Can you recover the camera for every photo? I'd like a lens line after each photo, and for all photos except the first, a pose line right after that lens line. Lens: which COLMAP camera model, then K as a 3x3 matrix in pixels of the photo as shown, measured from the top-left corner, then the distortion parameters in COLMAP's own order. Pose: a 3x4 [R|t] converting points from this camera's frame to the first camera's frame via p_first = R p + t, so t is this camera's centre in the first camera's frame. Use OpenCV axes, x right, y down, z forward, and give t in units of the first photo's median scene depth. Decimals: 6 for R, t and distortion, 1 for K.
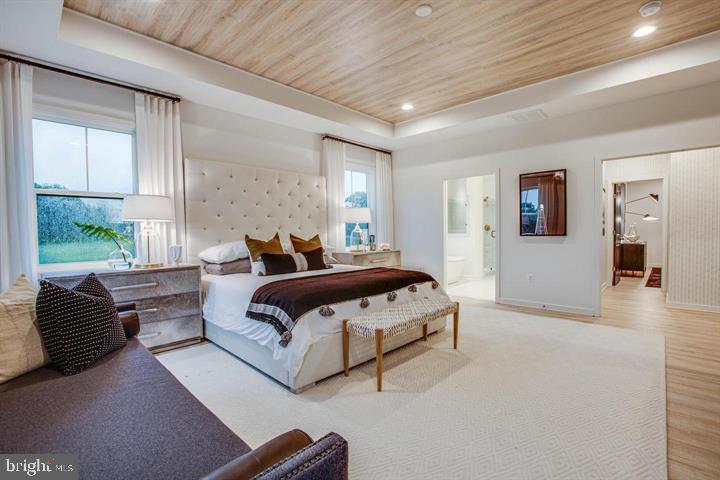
lens RADIAL K [[330.3, 0, 360.0], [0, 330.3, 240.0], [0, 0, 1]] dist [-0.053241, 0.019342]
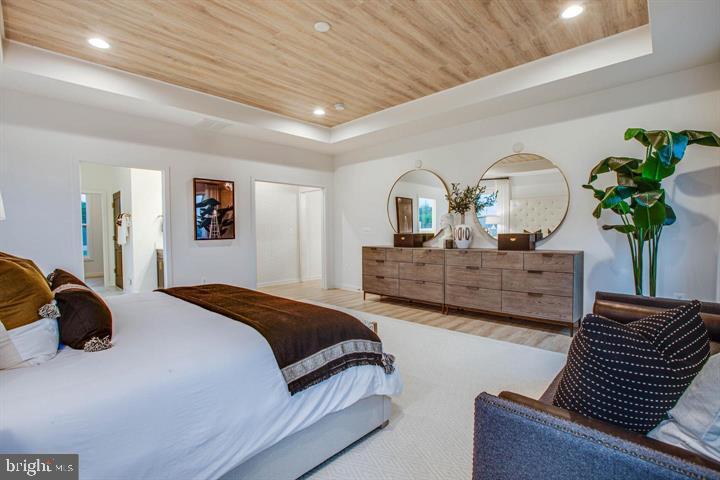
lens RADIAL K [[330.3, 0, 360.0], [0, 330.3, 240.0], [0, 0, 1]] dist [-0.053241, 0.019342]
pose [[-0.004008, -0.014529, 0.999886, -0.620233], [0.038784, 0.999140, 0.014674, -0.011229], [-0.999240, 0.038838, -0.003441, 0.635996]]
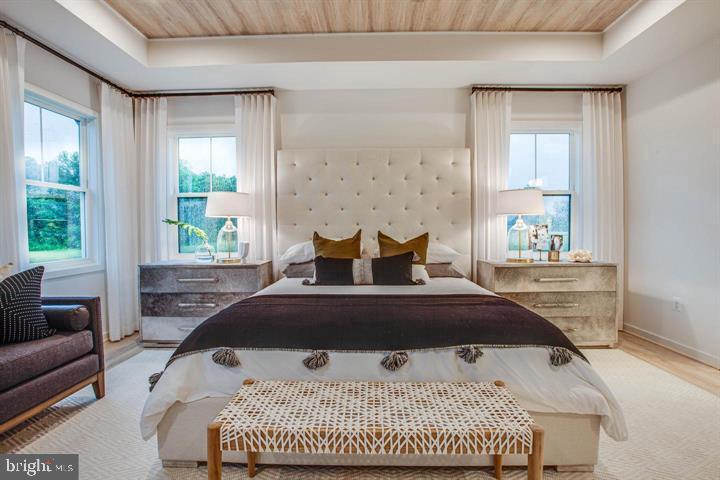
lens RADIAL K [[330.3, 0, 360.0], [0, 330.3, 240.0], [0, 0, 1]] dist [-0.053241, 0.019342]
pose [[0.679543, 0.027725, -0.733112, 0.332897], [-0.021782, 0.999608, 0.017613, -0.012007], [0.733312, 0.004000, 0.679880, 0.512016]]
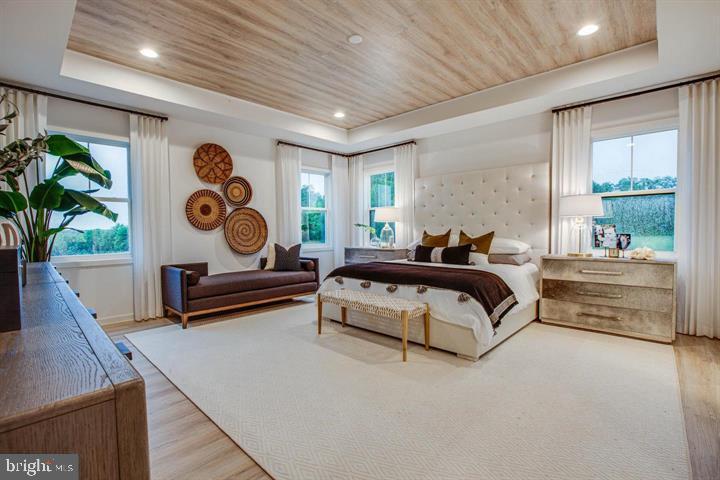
lens RADIAL K [[330.3, 0, 360.0], [0, 330.3, 240.0], [0, 0, 1]] dist [-0.053241, 0.019342]
pose [[0.011401, 0.041712, -0.999065, 0.973345], [-0.018291, 0.998971, 0.041499, -0.028446], [0.999768, 0.017801, 0.012152, 0.713421]]
